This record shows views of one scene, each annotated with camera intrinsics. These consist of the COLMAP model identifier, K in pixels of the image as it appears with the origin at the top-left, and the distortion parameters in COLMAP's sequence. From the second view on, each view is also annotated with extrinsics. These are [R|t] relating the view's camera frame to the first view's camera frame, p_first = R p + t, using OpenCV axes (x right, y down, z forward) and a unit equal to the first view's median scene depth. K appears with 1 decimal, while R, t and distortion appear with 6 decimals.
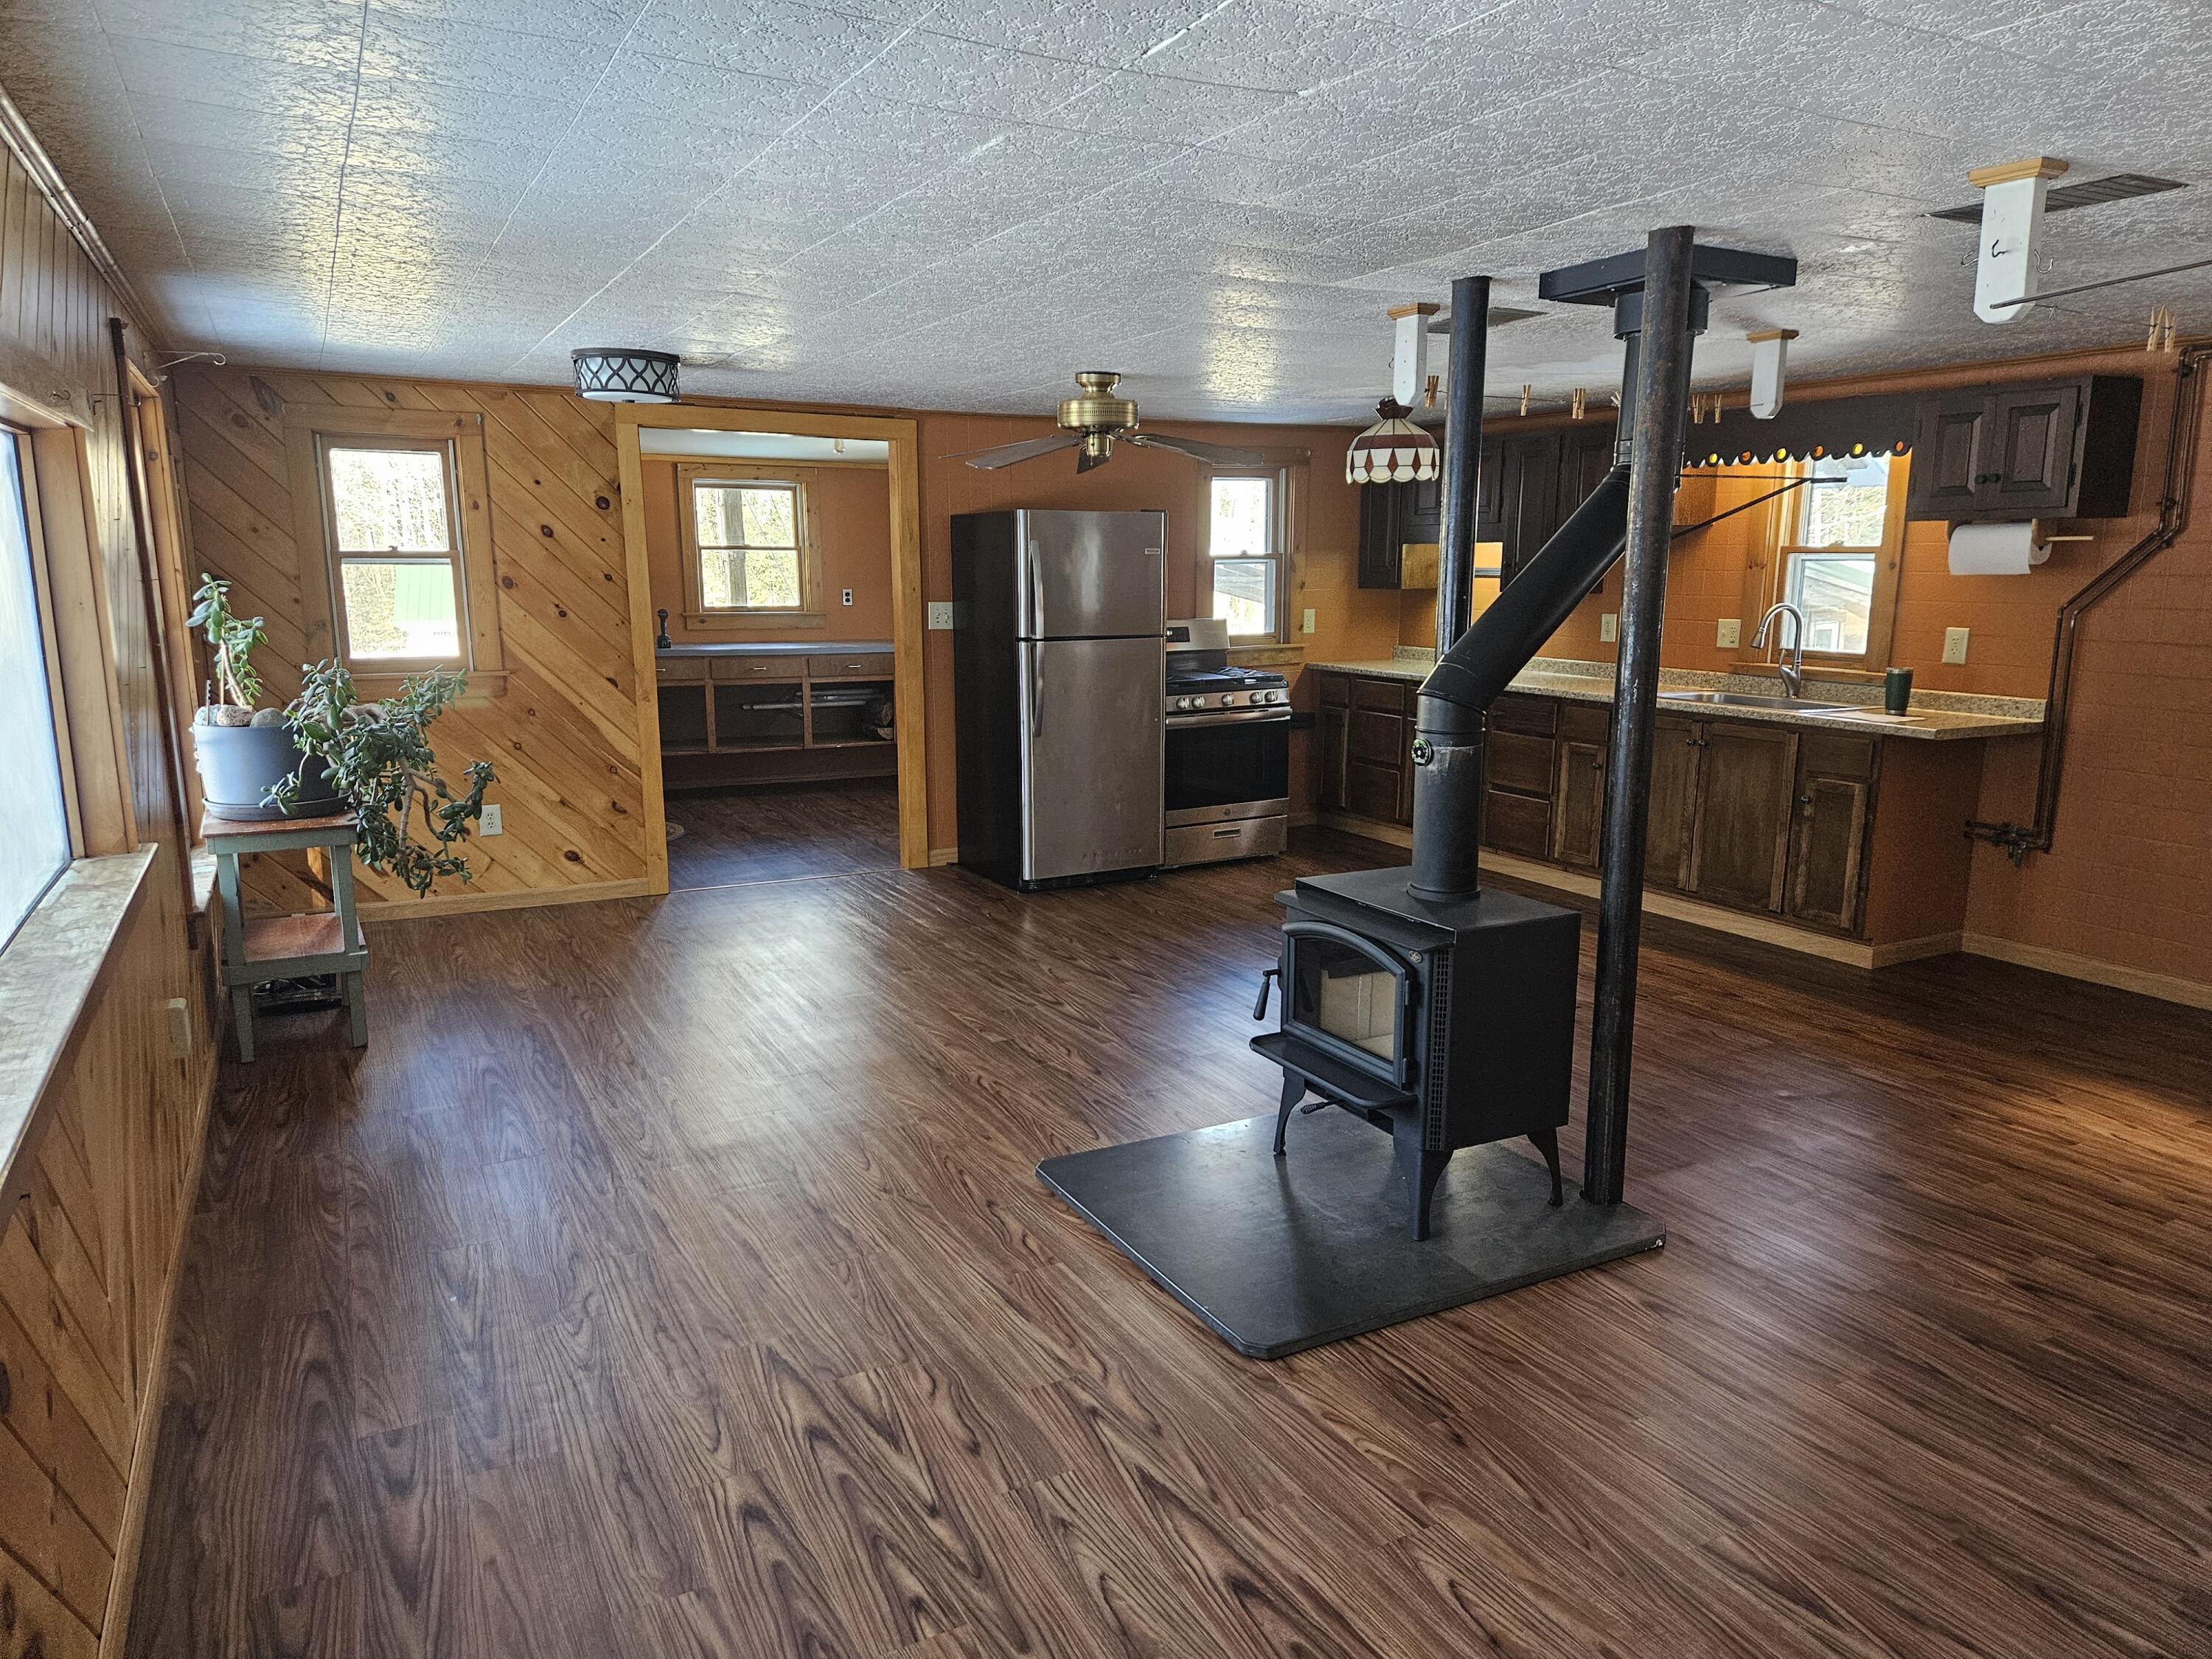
lens RADIAL K [[1466.4, 0, 1109.6], [0, 1466.4, 843.0], [0, 0, 1]] dist [0.079511, -0.076462]
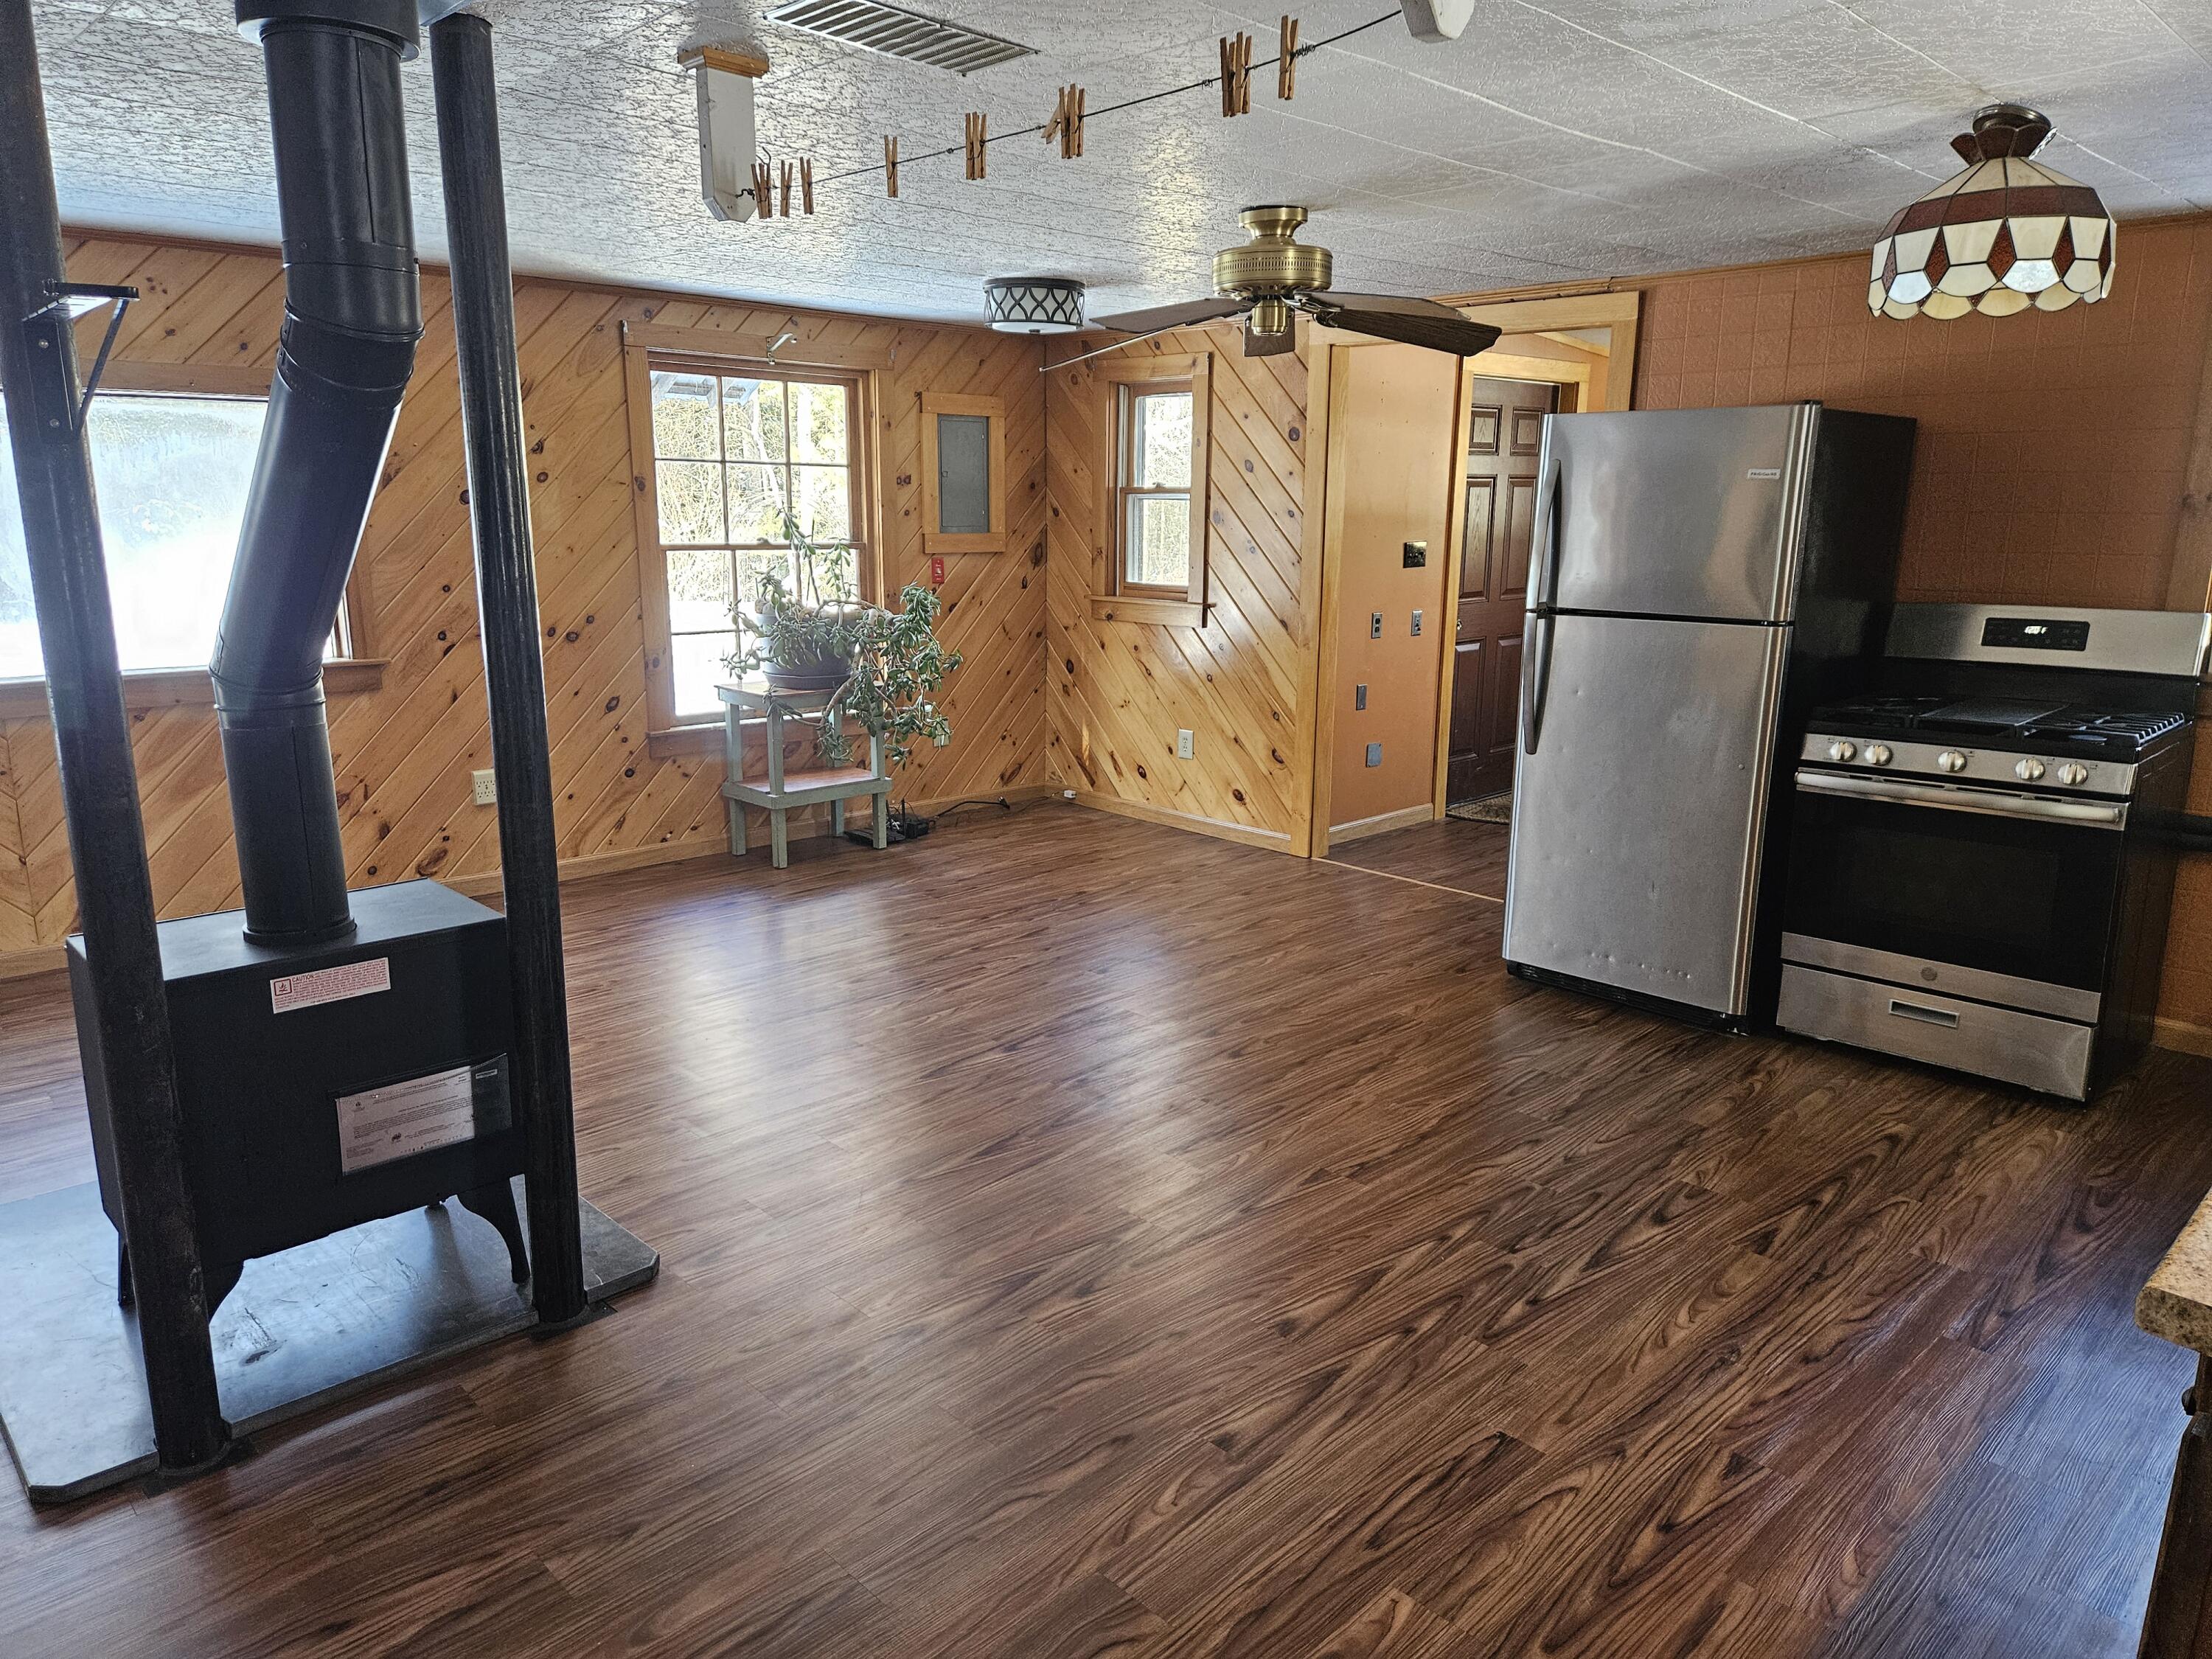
lens RADIAL K [[1465.8, 0, 1074.4], [0, 1465.8, 826.9], [0, 0, 1]] dist [0.049376, 0.001061]
pose [[0.260535, 0.212044, -0.941891, 0.585450], [-0.189929, 0.967776, 0.165335, -0.121734], [0.946598, 0.135817, 0.292413, 0.660975]]
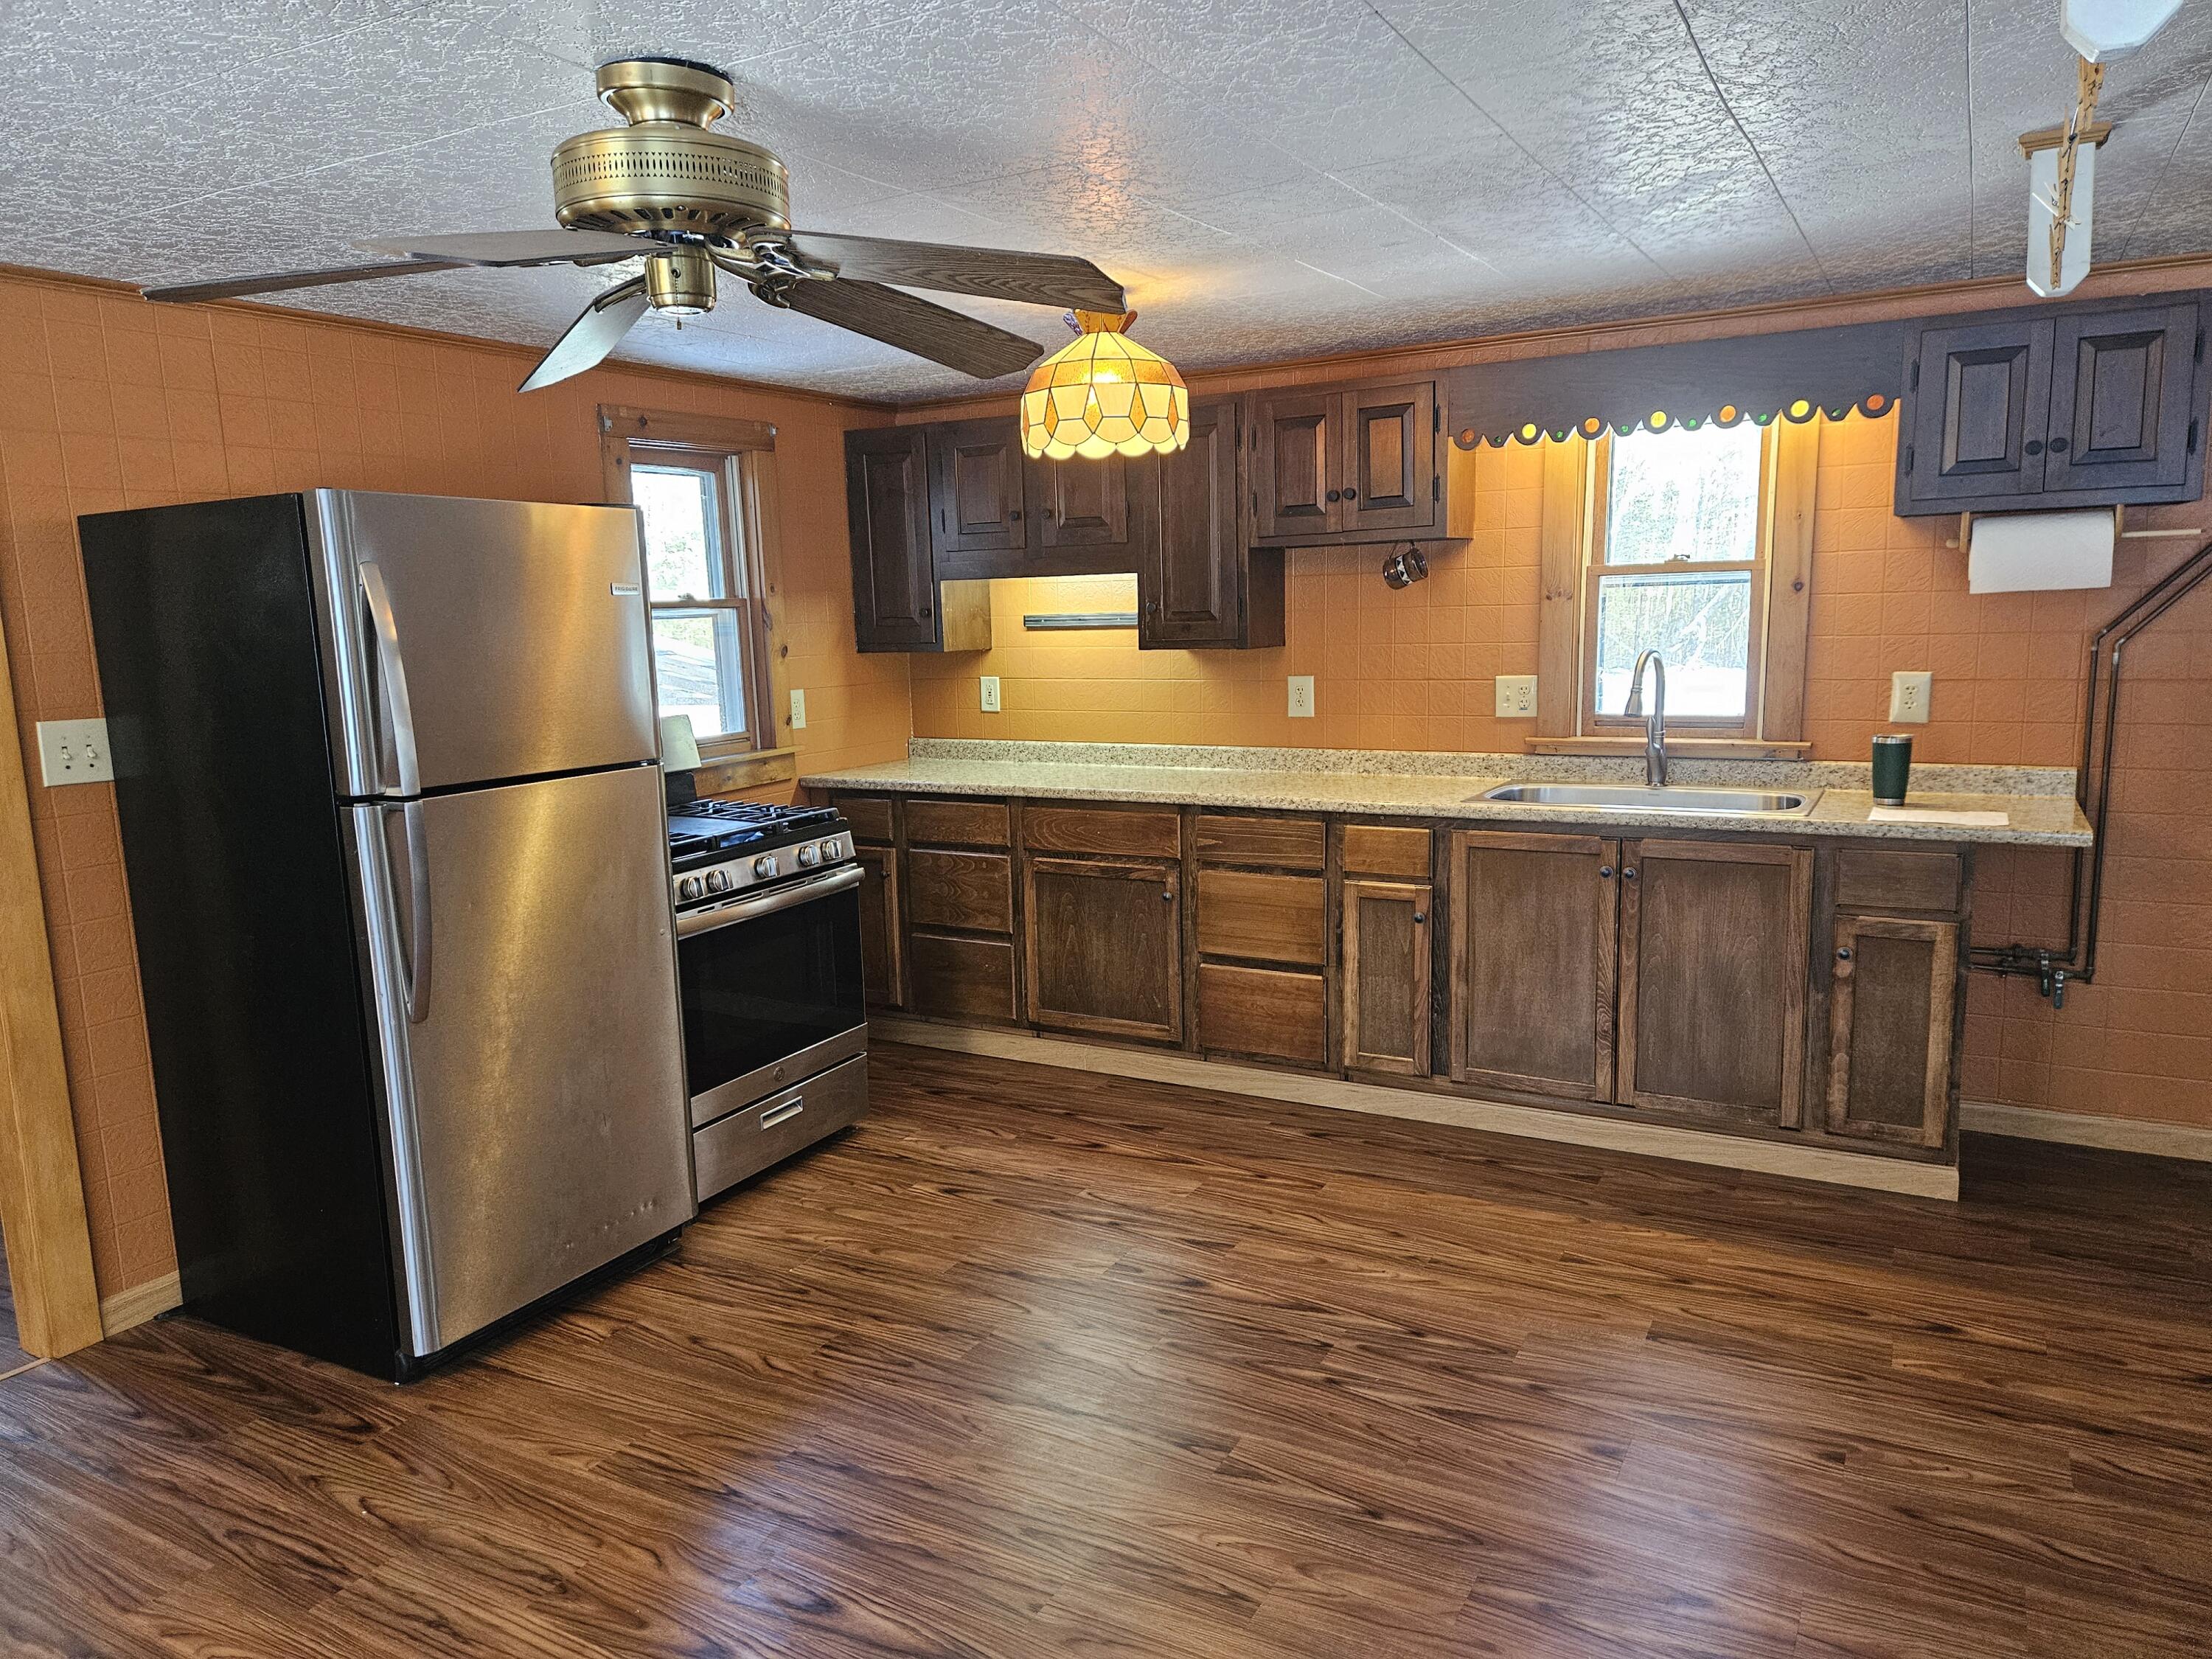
lens RADIAL K [[1466.4, 0, 1109.6], [0, 1466.4, 843.0], [0, 0, 1]] dist [0.079511, -0.076462]
pose [[0.842725, -0.109212, 0.527150, -0.110971], [0.131308, 0.991331, -0.004538, -0.103557], [-0.522085, 0.073043, 0.849760, 0.571431]]
